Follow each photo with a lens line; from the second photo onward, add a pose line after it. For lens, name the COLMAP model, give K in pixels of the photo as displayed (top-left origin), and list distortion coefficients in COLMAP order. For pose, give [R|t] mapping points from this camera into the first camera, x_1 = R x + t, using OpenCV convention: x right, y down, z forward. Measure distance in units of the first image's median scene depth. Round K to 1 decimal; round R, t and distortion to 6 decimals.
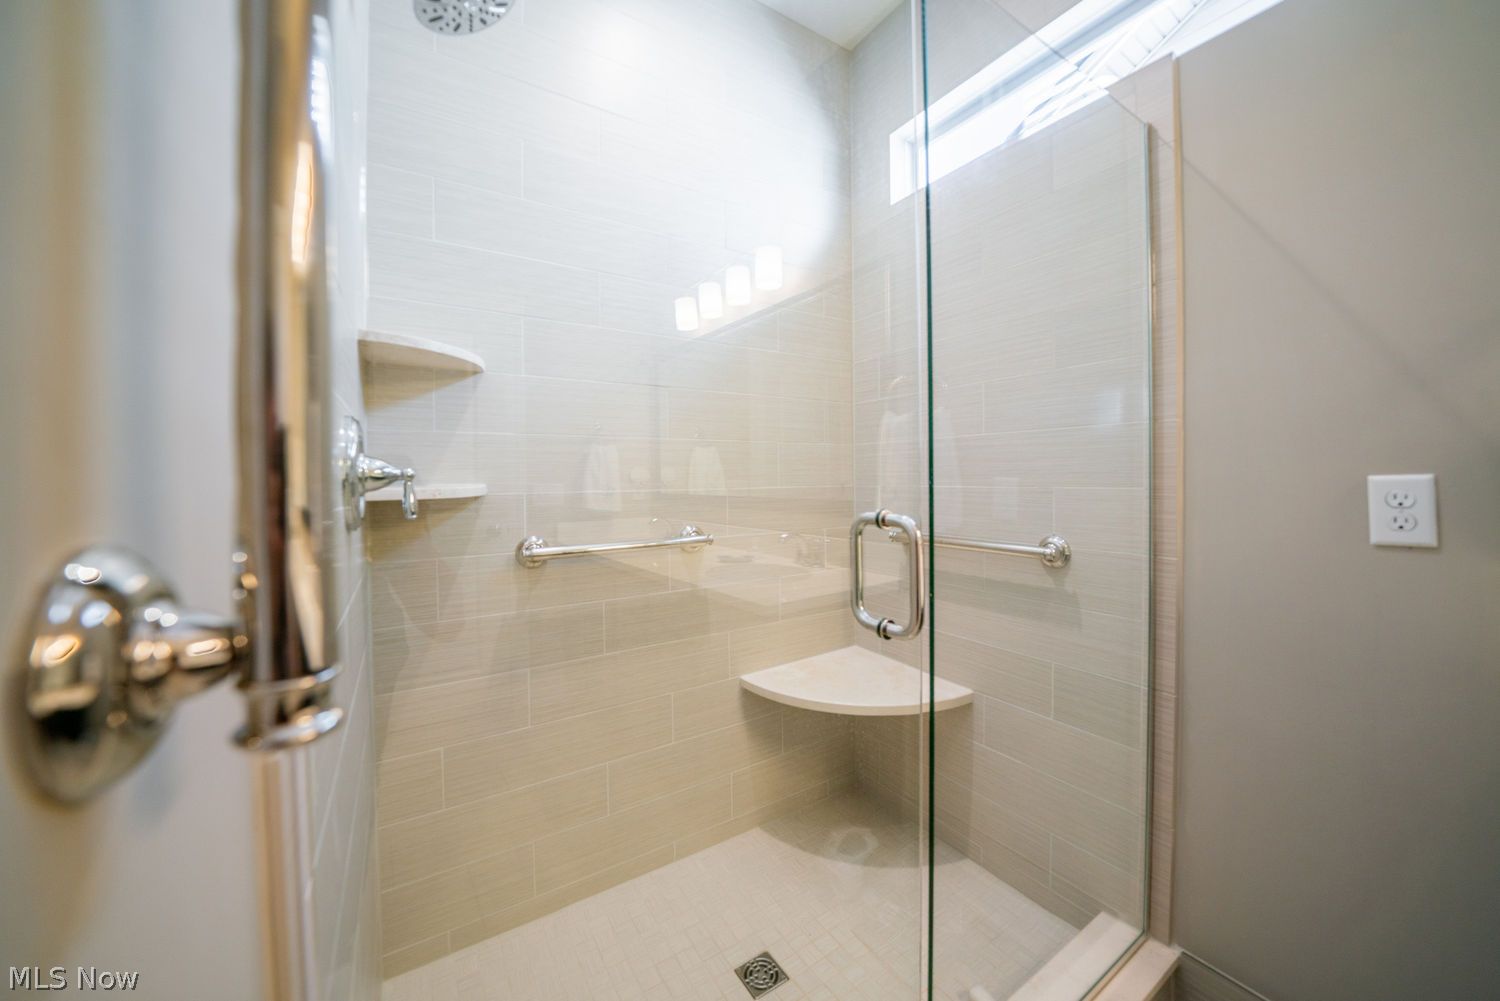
lens RADIAL K [[525.1, 0, 752.4], [0, 525.1, 489.9], [0, 0, 1]] dist [-0.011252, 0.000449]
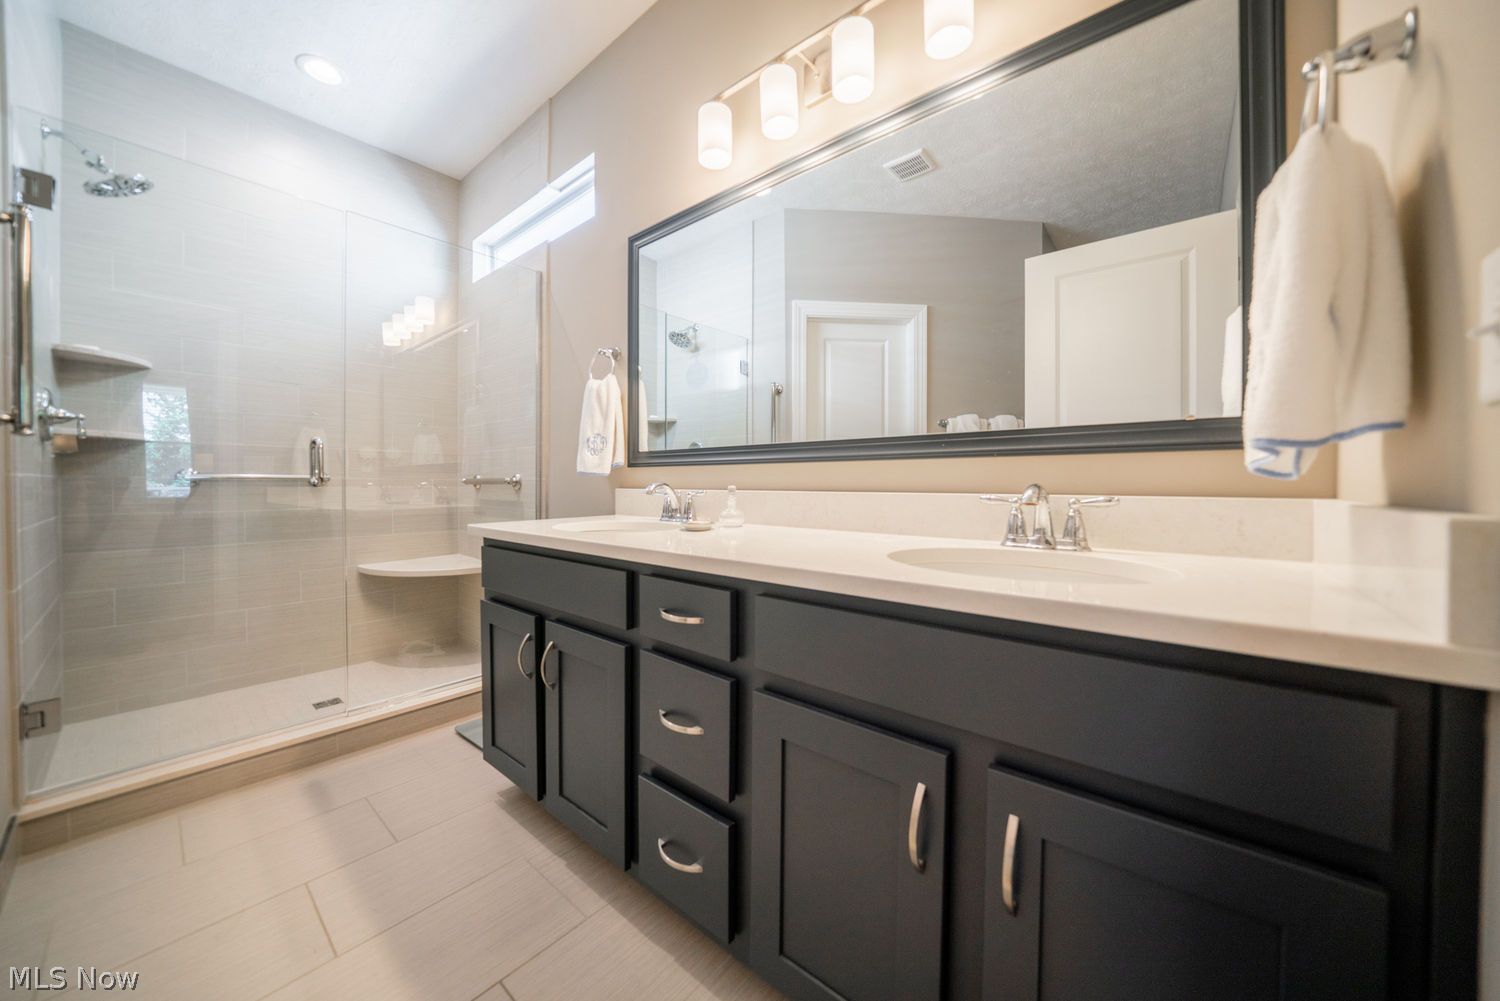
lens RADIAL K [[525.1, 0, 746.5], [0, 525.1, 500.7], [0, 0, 1]] dist [-0.011252, 0.000449]
pose [[0.964168, 0.006035, 0.265224, 1.036240], [-0.006051, 0.999981, -0.000756, 0.218888], [-0.265224, -0.000876, 0.964186, -1.286262]]
